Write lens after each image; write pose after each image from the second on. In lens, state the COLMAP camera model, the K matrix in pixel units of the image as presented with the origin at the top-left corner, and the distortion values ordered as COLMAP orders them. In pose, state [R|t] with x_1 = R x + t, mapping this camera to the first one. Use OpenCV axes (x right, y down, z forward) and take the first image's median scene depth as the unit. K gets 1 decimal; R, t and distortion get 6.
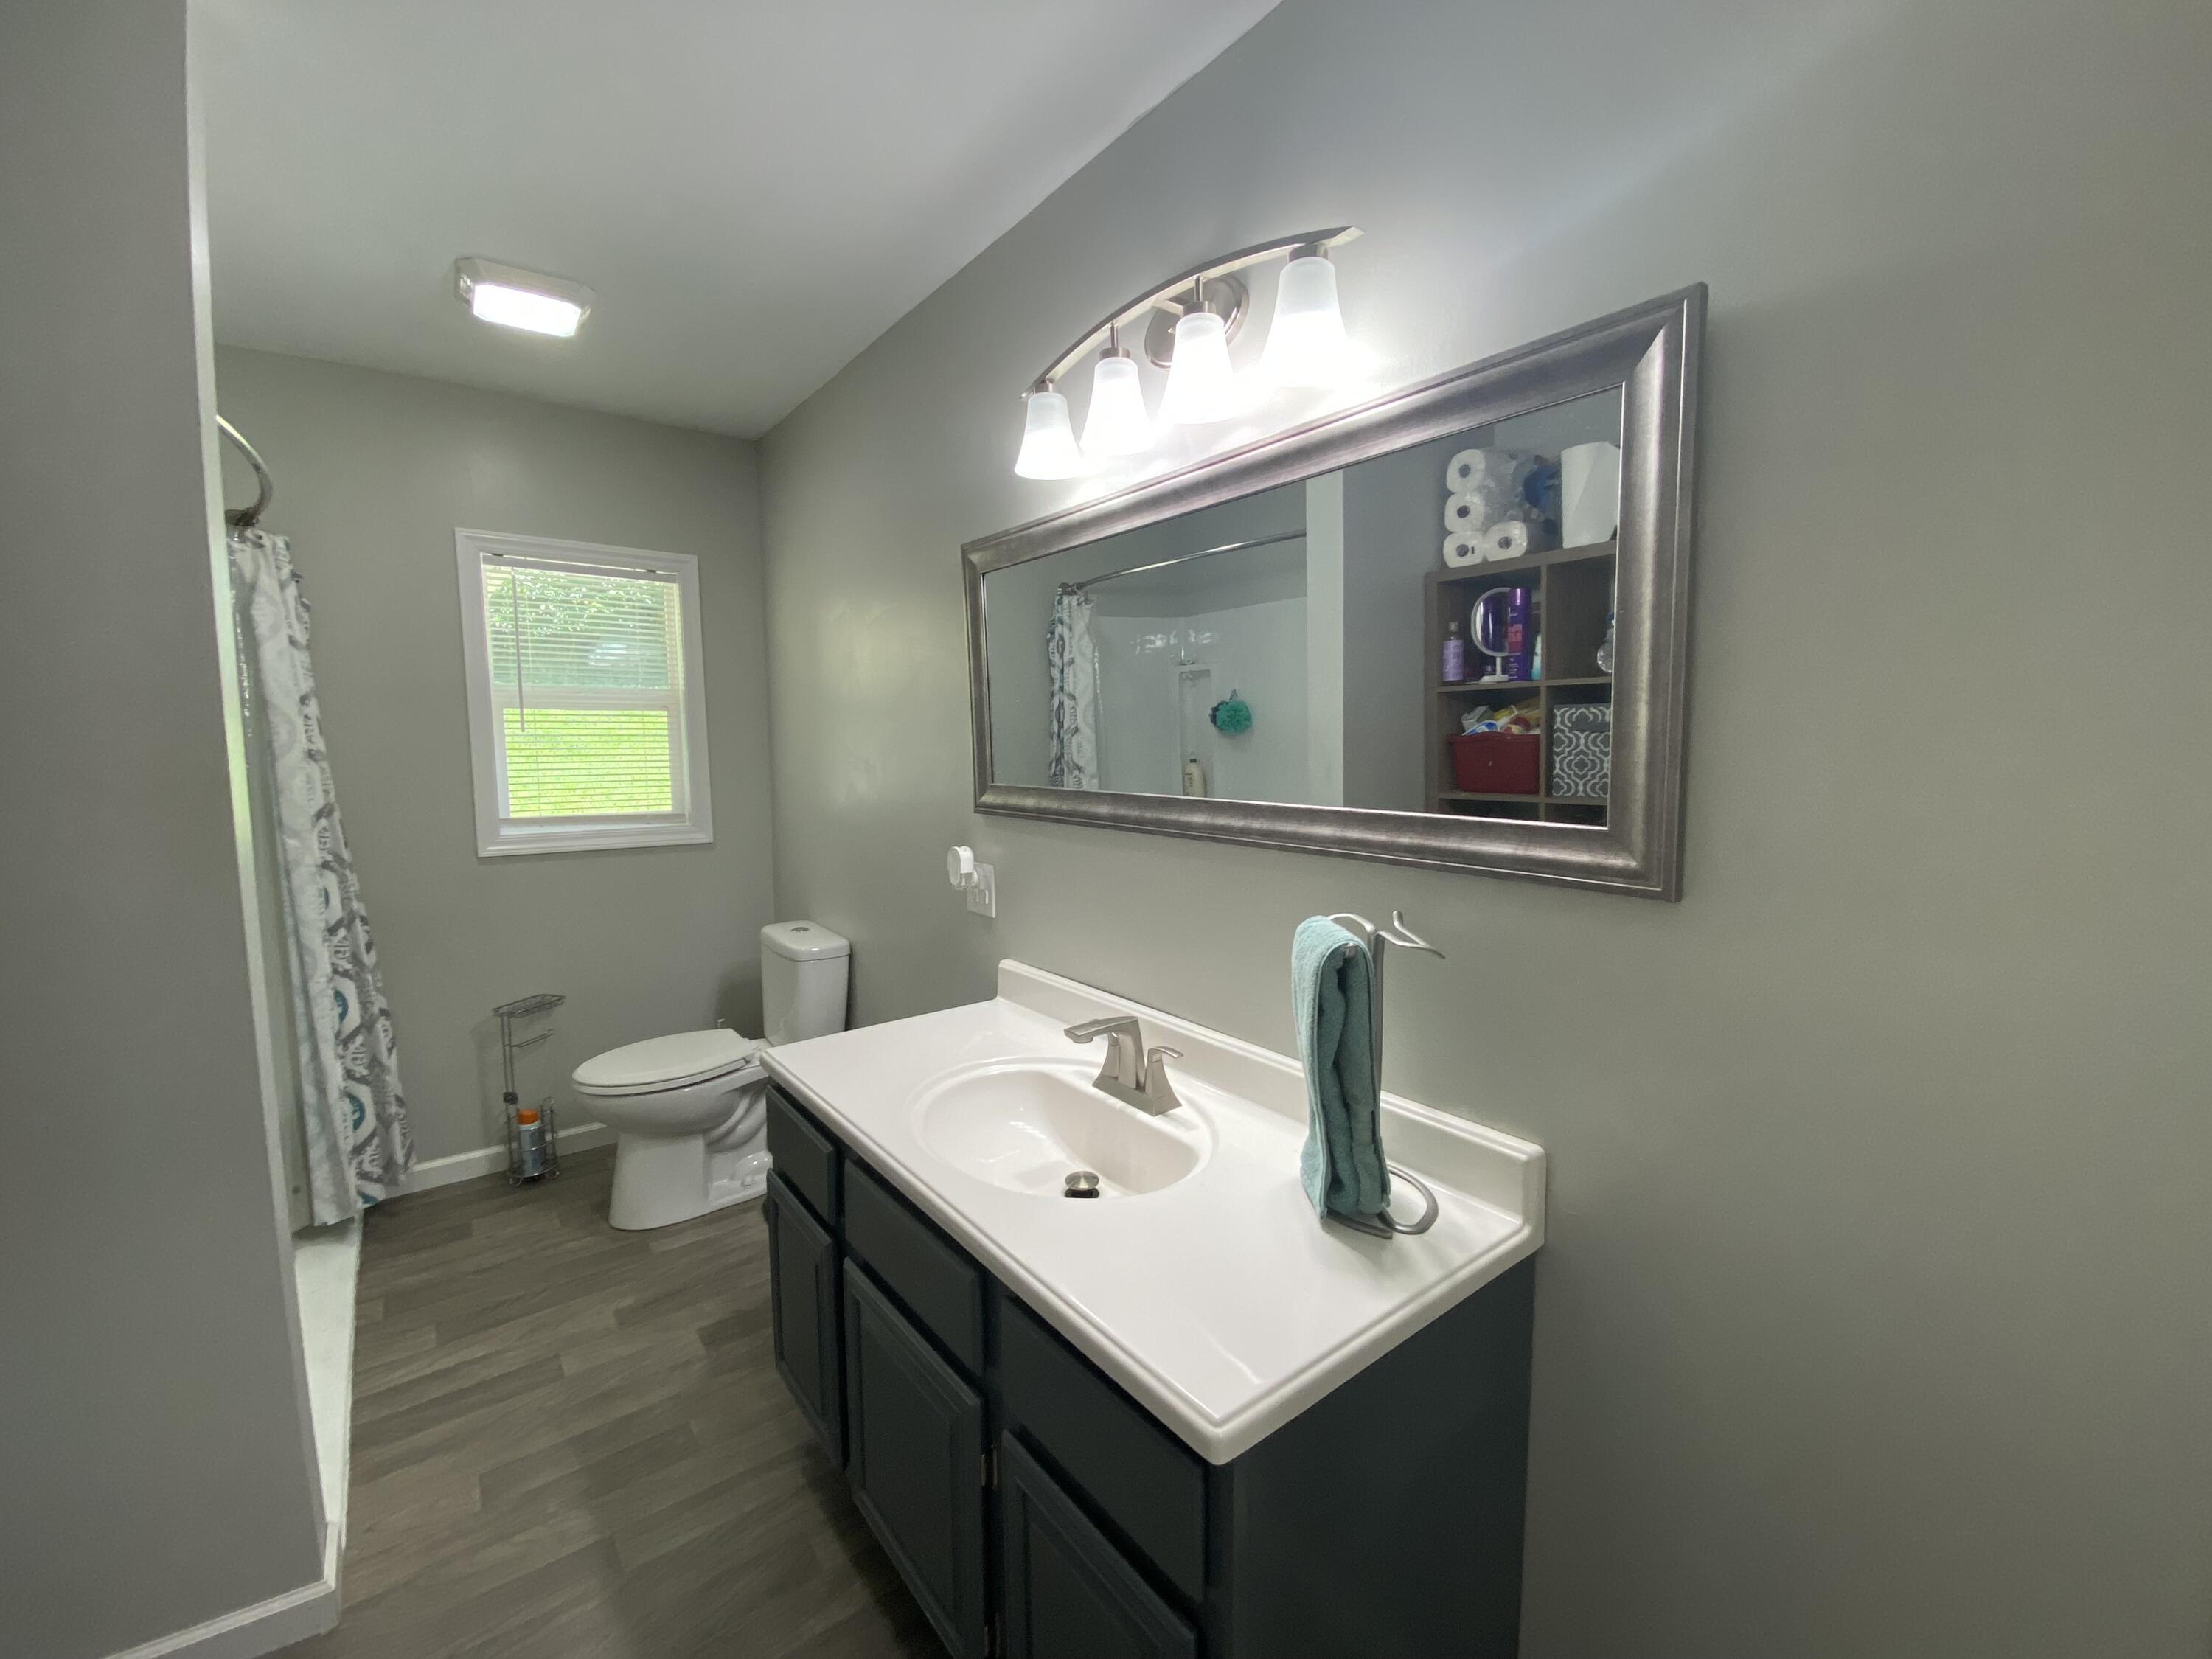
lens RADIAL K [[893.2, 0, 1095.8], [0, 893.2, 829.3], [0, 0, 1]] dist [-0.018783, -0.003789]
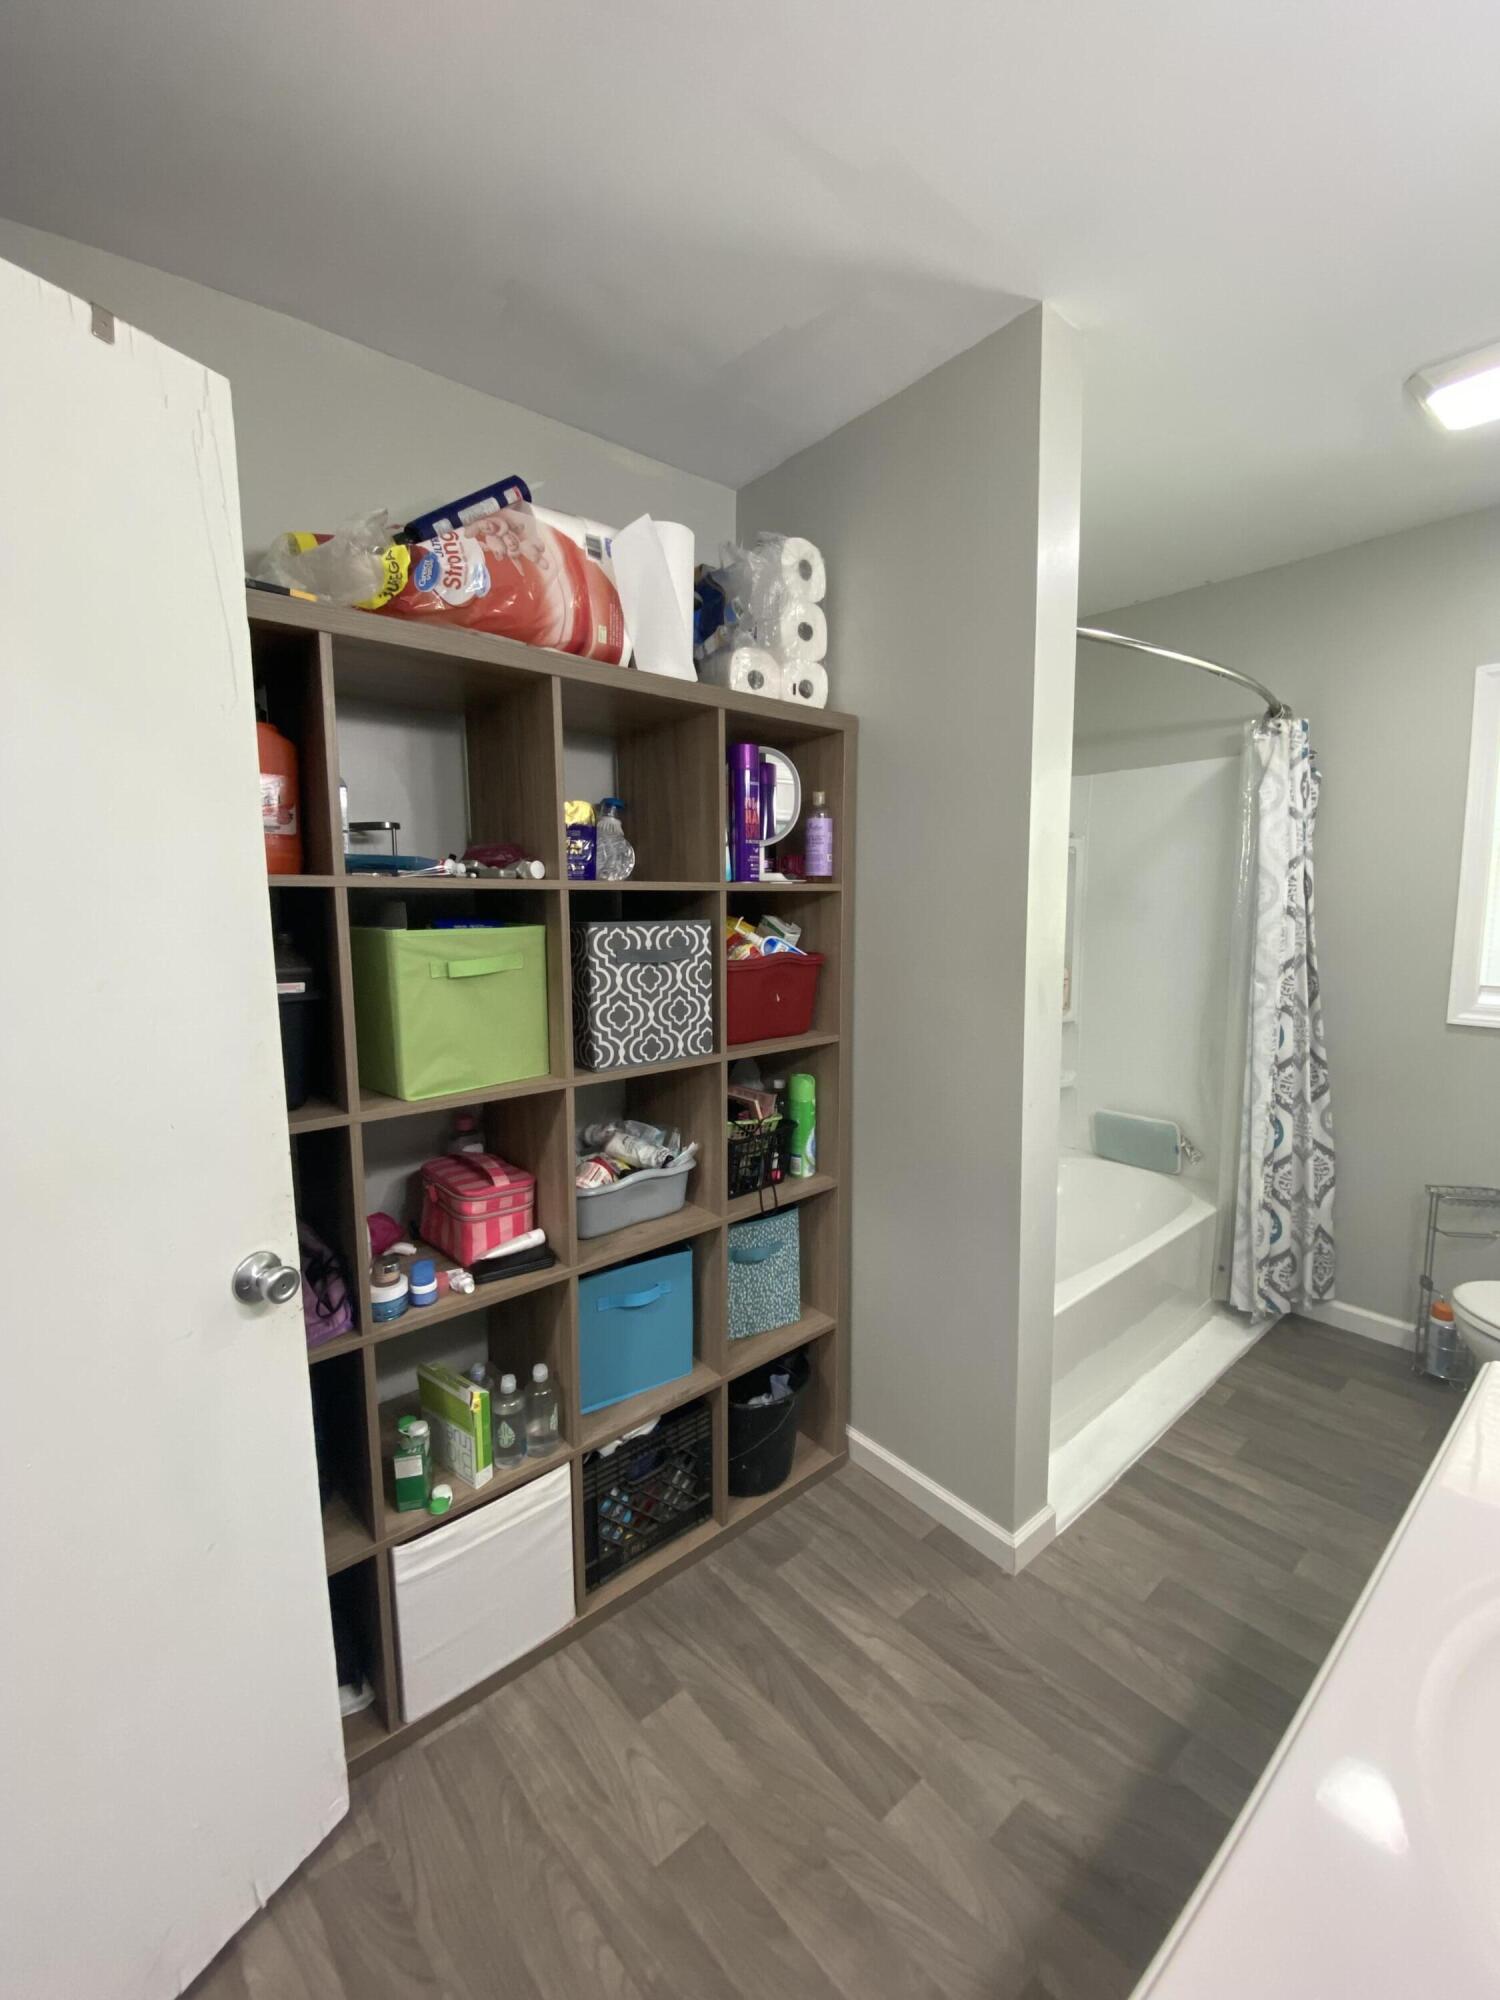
lens RADIAL K [[807.6, 0, 740.6], [0, 807.6, 991.1], [0, 0, 1]] dist [-0.018783, -0.003789]
pose [[0.031239, 0.117815, -0.992544, 0.123700], [-0.084672, 0.989771, 0.114821, -0.040750], [0.995919, 0.080453, 0.040895, 0.251587]]
